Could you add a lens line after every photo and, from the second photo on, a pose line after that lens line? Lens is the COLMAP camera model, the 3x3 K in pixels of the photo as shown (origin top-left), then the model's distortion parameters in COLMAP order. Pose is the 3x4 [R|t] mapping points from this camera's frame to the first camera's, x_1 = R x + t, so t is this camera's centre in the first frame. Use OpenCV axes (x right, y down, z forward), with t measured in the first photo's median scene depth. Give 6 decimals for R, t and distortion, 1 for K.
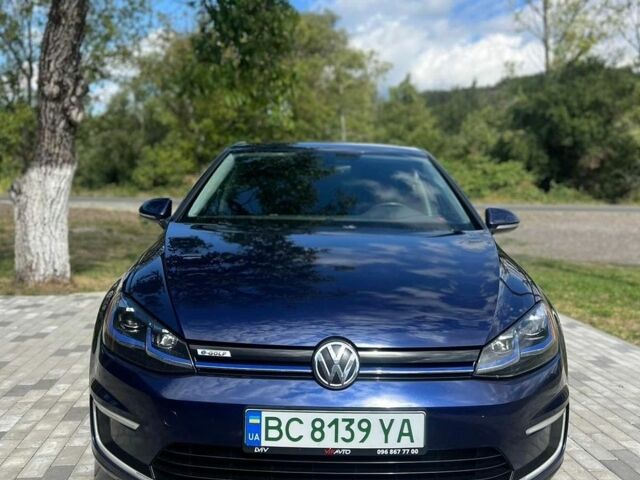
lens RADIAL K [[706.0, 0, 320.0], [0, 706.0, 240.0], [0, 0, 1]] dist [0.055794, -0.288648]
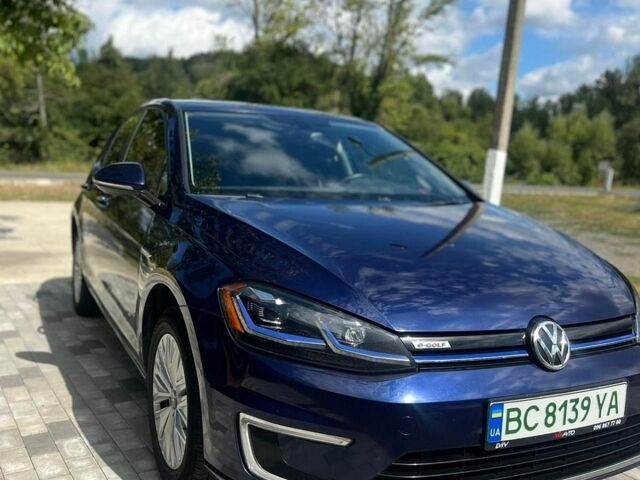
lens RADIAL K [[706.0, 0, 320.0], [0, 706.0, 240.0], [0, 0, 1]] dist [0.055794, -0.288648]
pose [[0.878724, -0.019962, 0.476914, -0.717433], [0.002000, 0.999270, 0.038141, -0.002579], [-0.477327, -0.032561, 0.878122, 0.321350]]
